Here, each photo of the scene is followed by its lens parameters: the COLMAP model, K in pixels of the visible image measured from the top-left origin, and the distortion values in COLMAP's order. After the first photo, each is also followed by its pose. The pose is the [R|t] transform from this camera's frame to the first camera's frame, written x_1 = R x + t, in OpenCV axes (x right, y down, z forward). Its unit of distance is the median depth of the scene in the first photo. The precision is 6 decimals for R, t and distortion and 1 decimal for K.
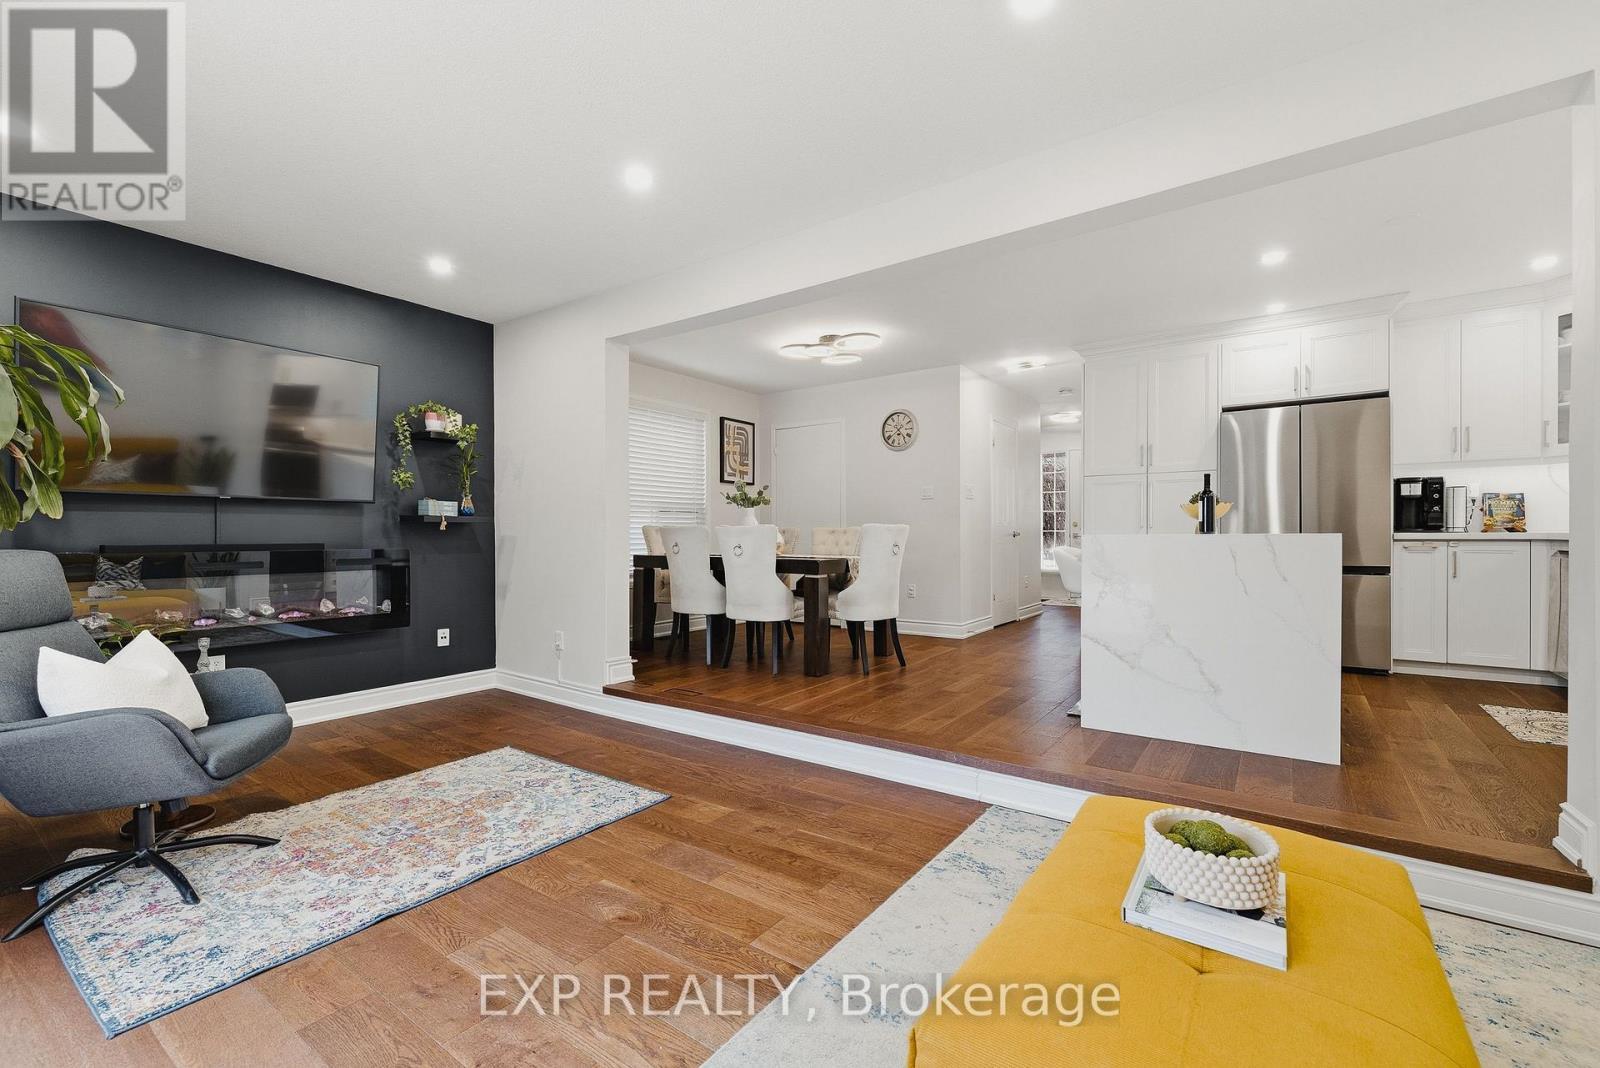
lens RADIAL K [[668.9, 0, 796.4], [0, 668.9, 540.9], [0, 0, 1]] dist [0.002731, 0.000178]
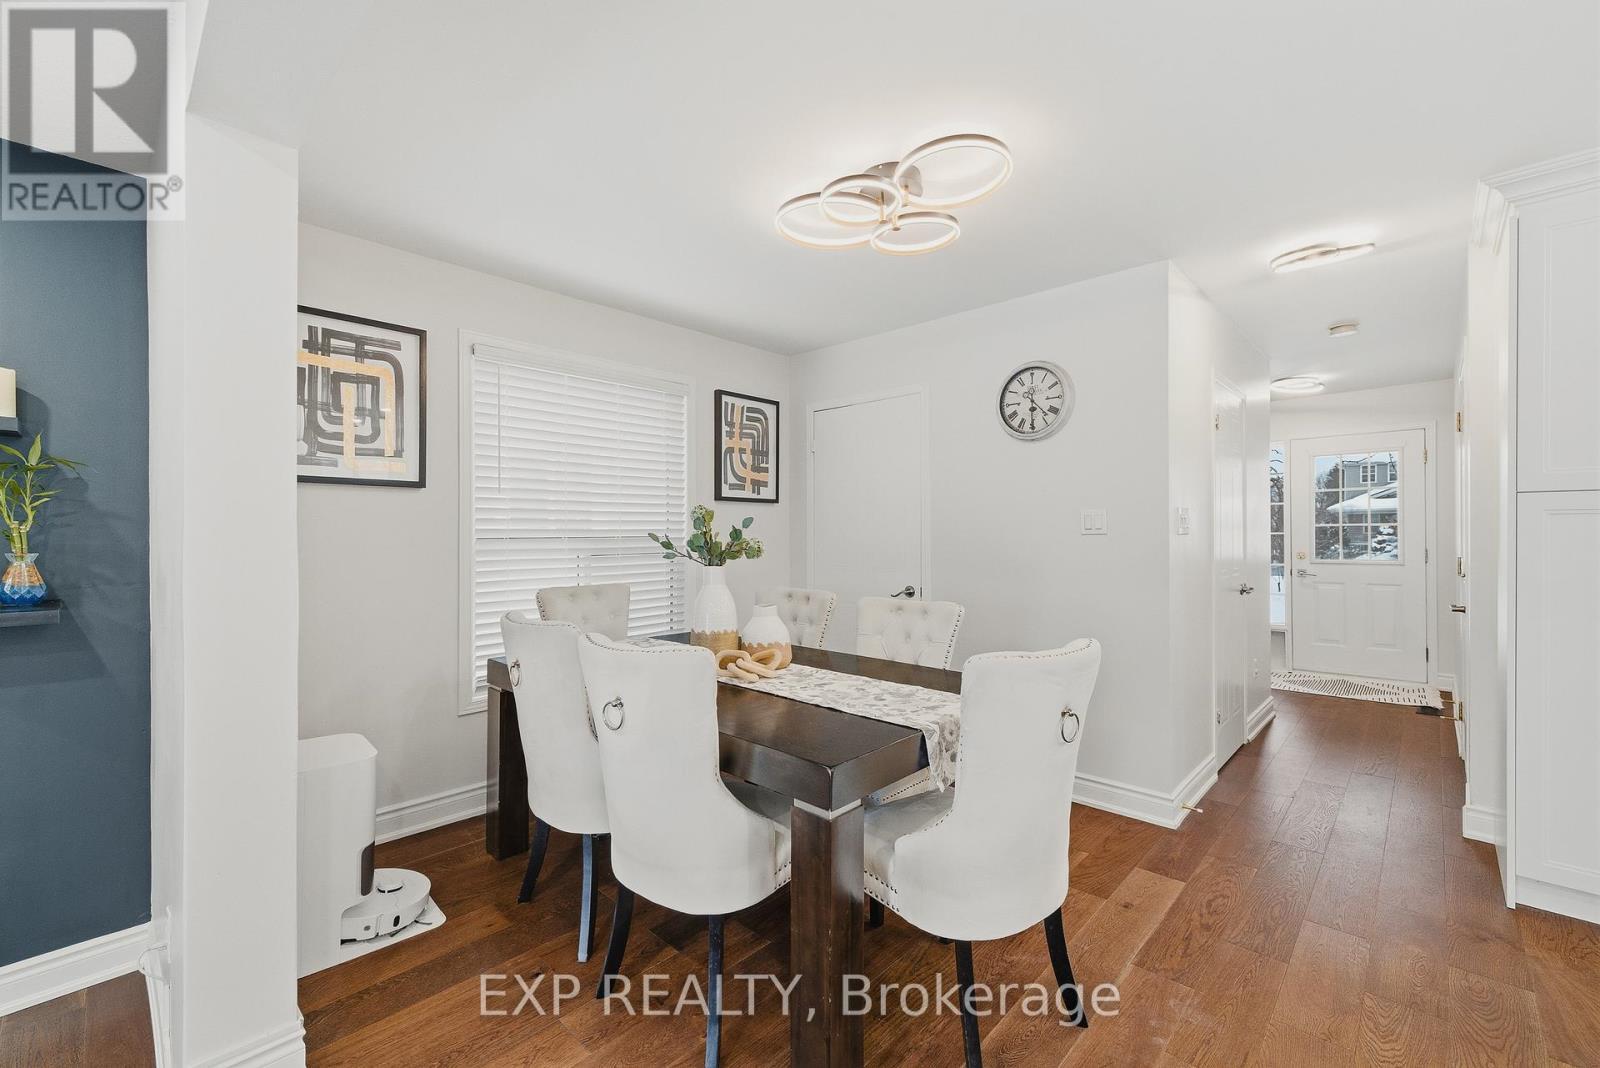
lens RADIAL K [[668.9, 0, 796.4], [0, 668.9, 540.9], [0, 0, 1]] dist [0.002731, 0.000178]
pose [[0.990769, 0.002195, -0.135546, 0.038104], [-0.002444, 0.999996, -0.001666, -0.050899], [0.135541, 0.001982, 0.990770, 0.422608]]
